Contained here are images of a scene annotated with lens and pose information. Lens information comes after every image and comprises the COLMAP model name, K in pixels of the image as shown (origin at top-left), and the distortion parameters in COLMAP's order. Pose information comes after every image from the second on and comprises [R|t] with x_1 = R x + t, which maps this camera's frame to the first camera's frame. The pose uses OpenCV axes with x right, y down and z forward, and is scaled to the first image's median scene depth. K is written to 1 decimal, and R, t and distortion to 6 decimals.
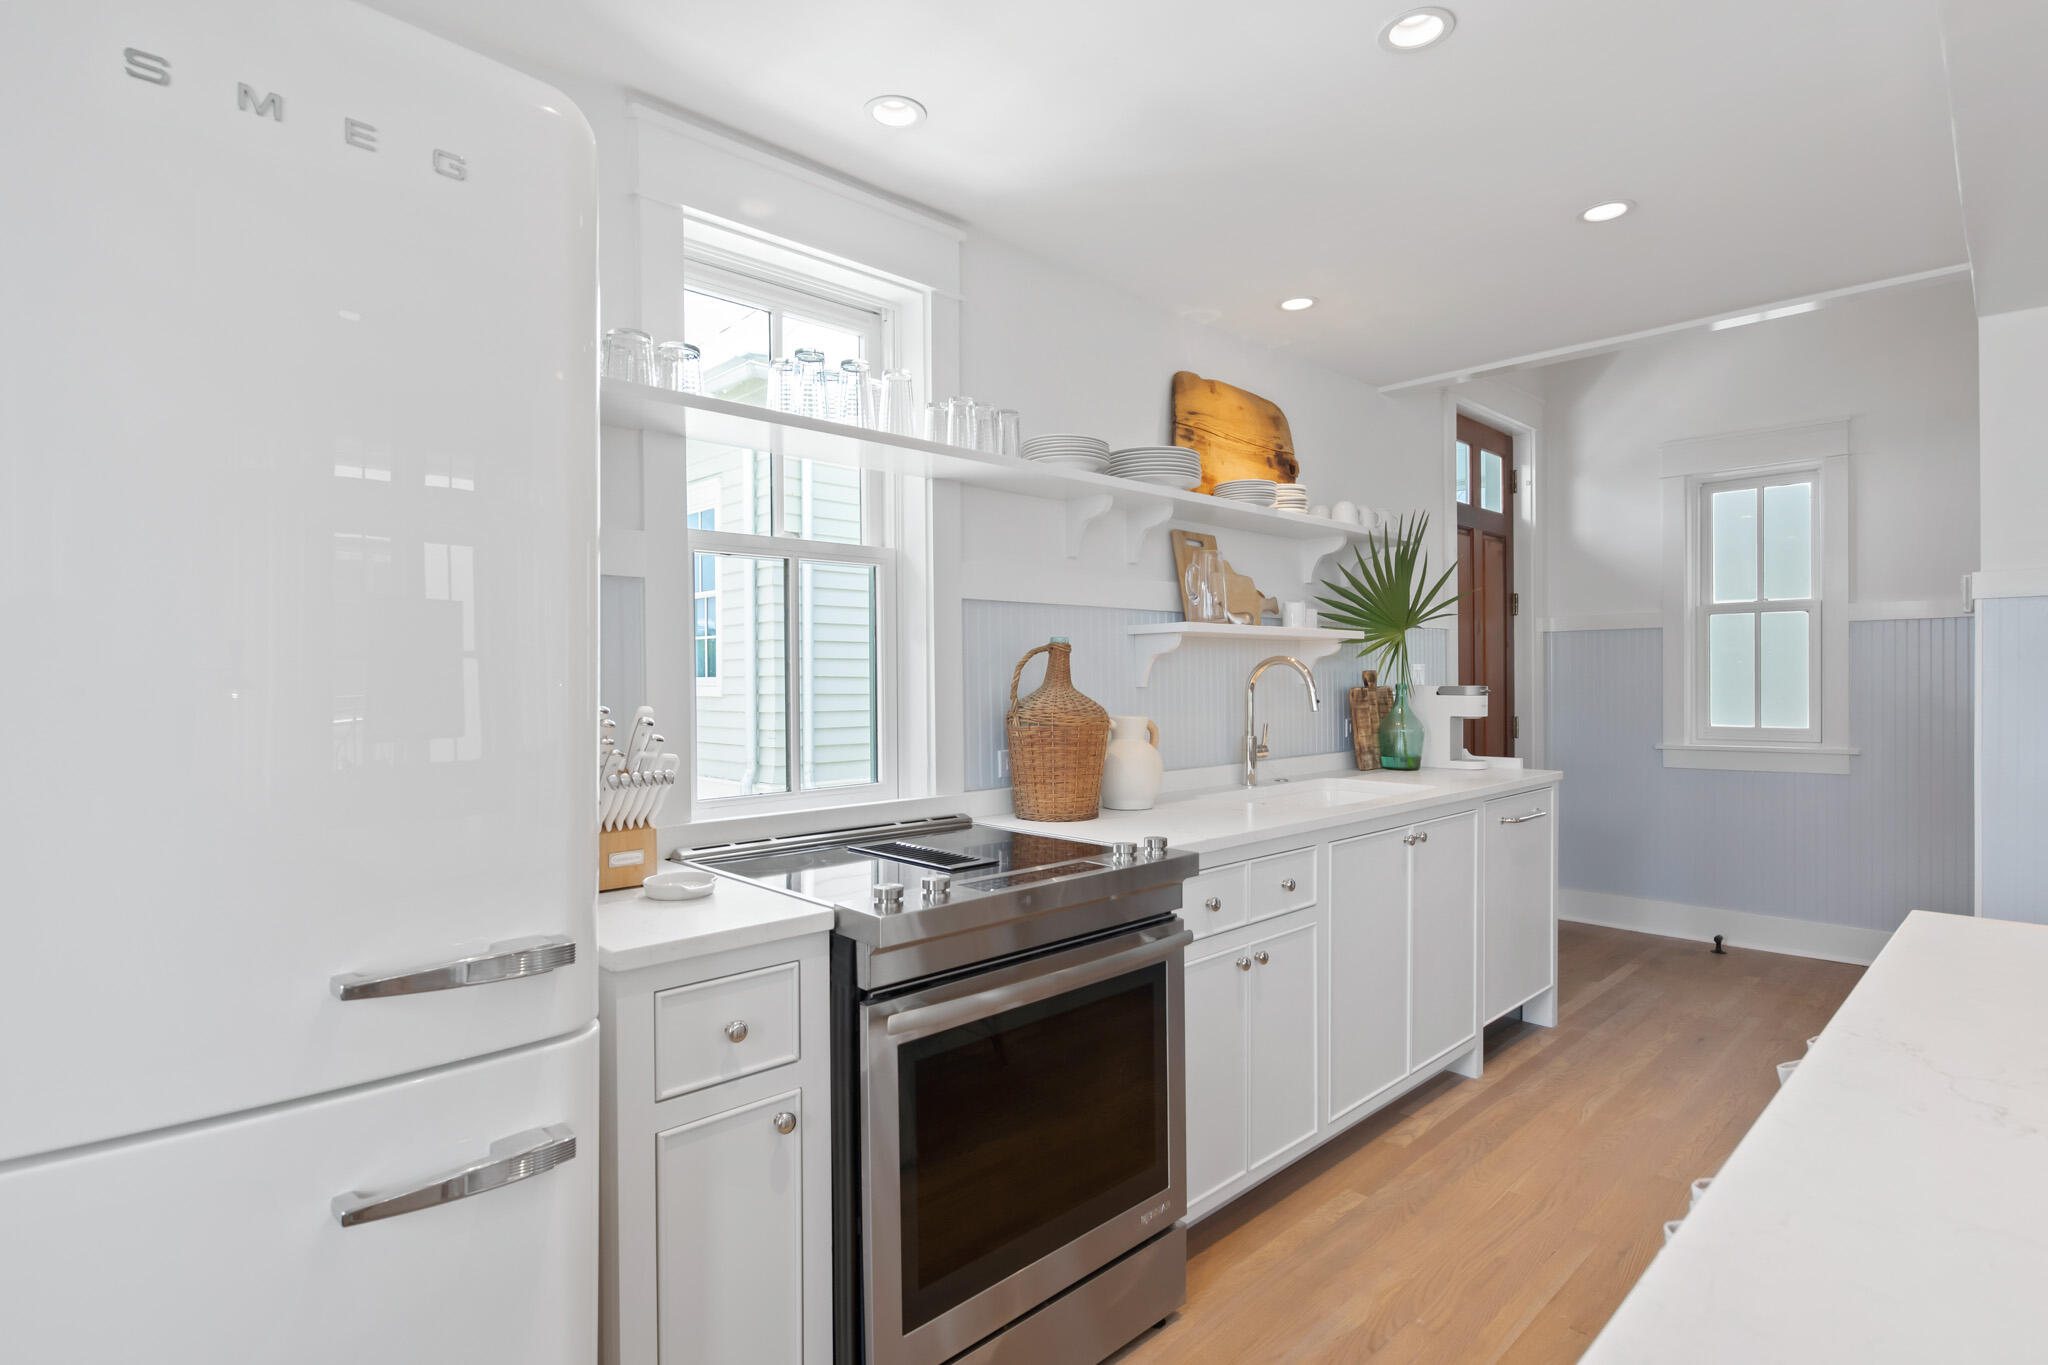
lens RADIAL K [[1029.8, 0, 1025.6], [0, 1029.8, 684.9], [0, 0, 1]] dist [0.002667, 0.001535]
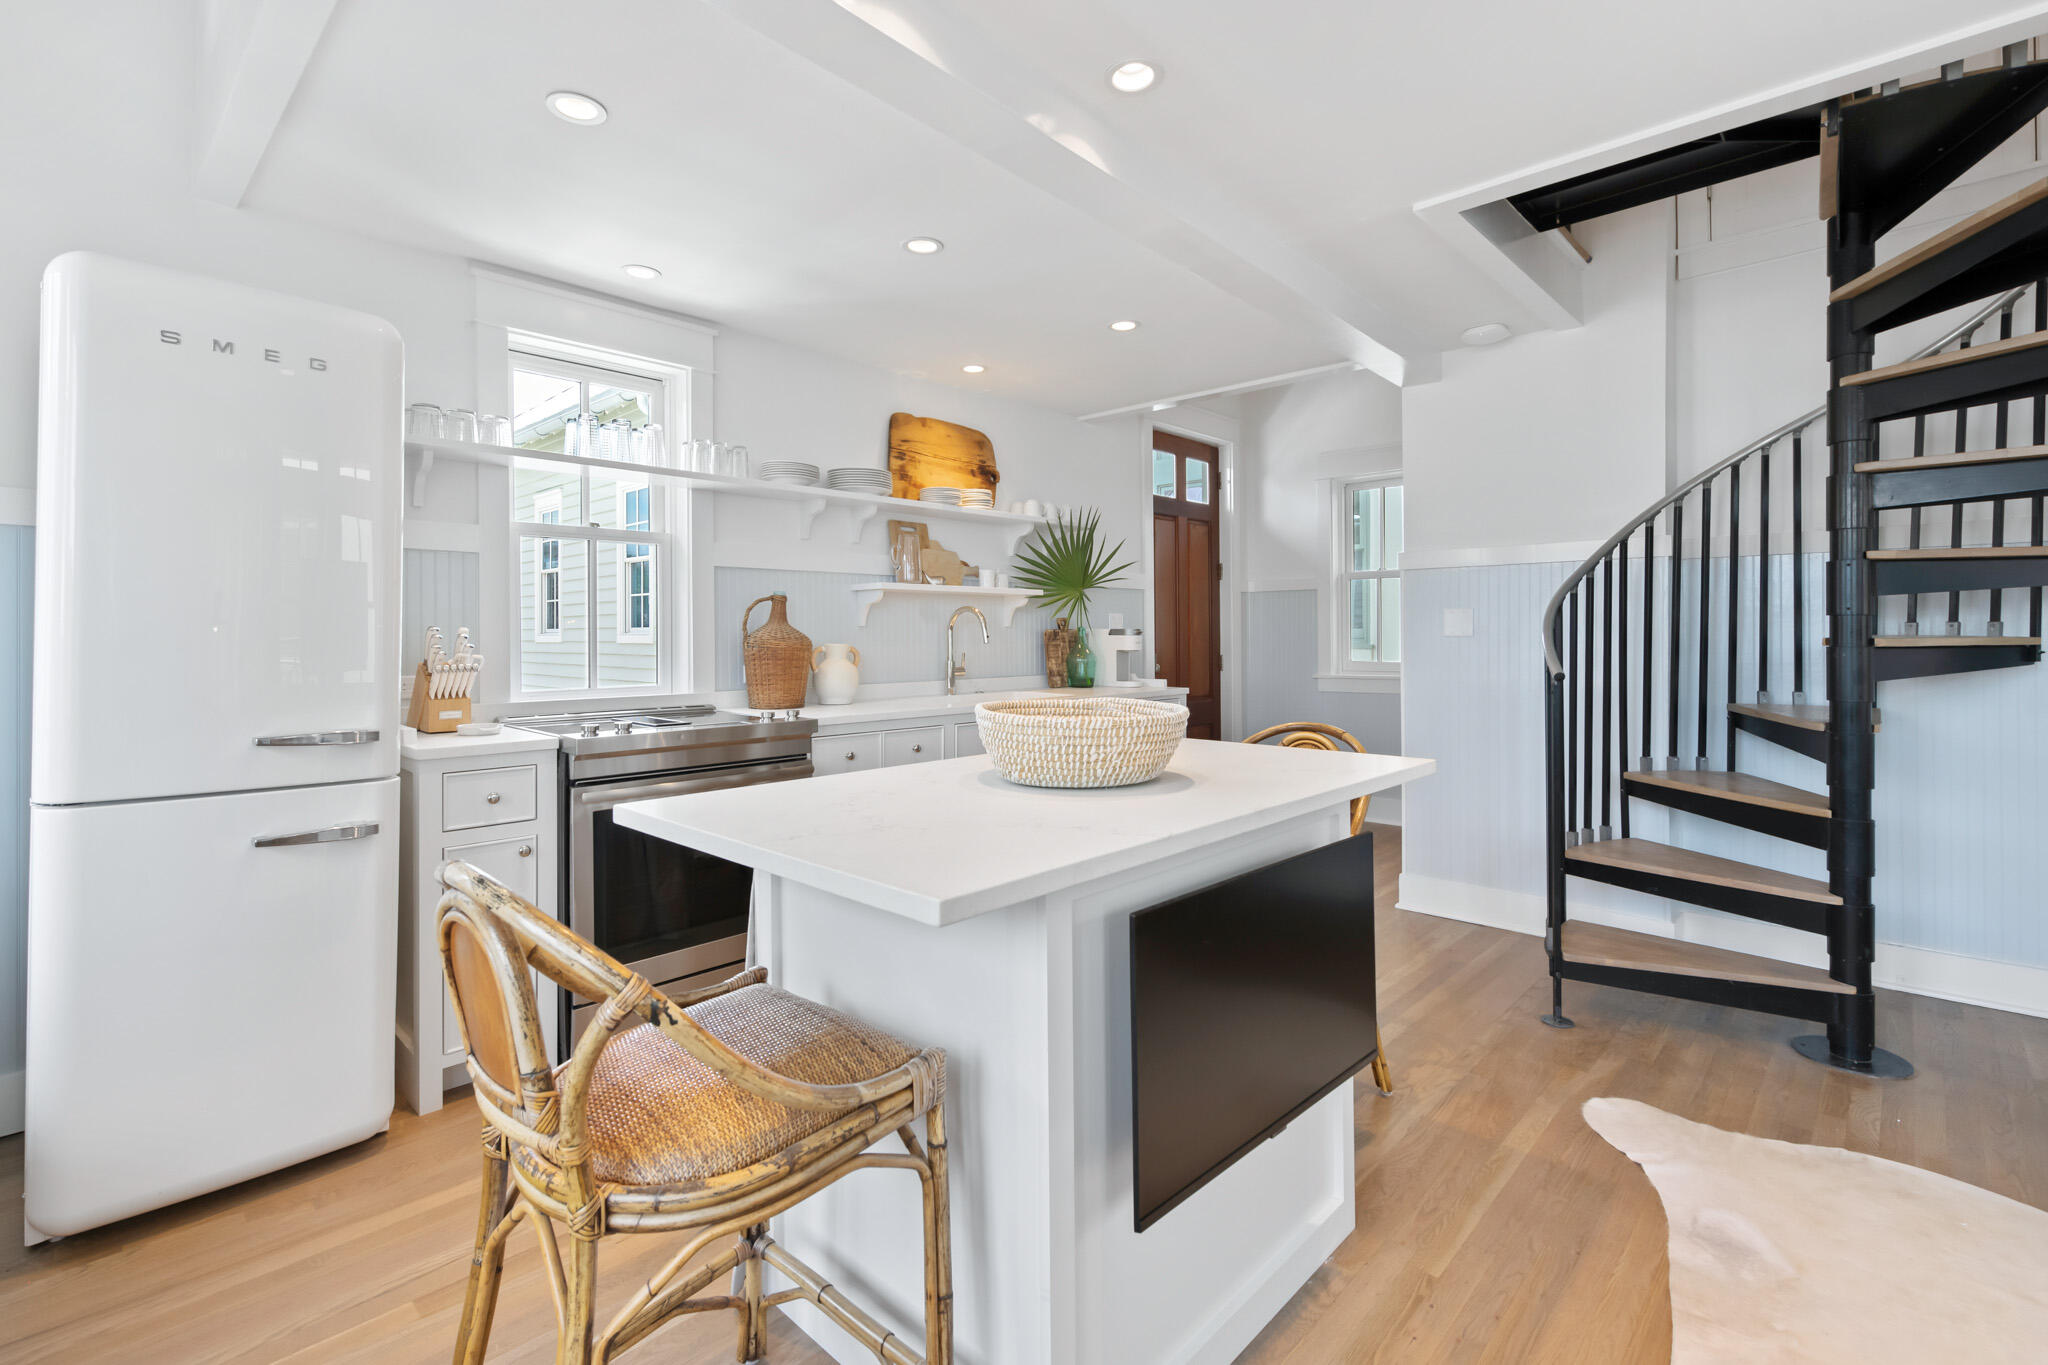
lens RADIAL K [[930.3, 0, 1026.2], [0, 930.3, 631.9], [0, 0, 1]] dist [0.017712, -0.002108]
pose [[0.998883, 0.003006, 0.047161, 0.277077], [-0.002565, 0.999952, -0.009405, 0.021809], [-0.047187, 0.009274, 0.998843, -0.342365]]
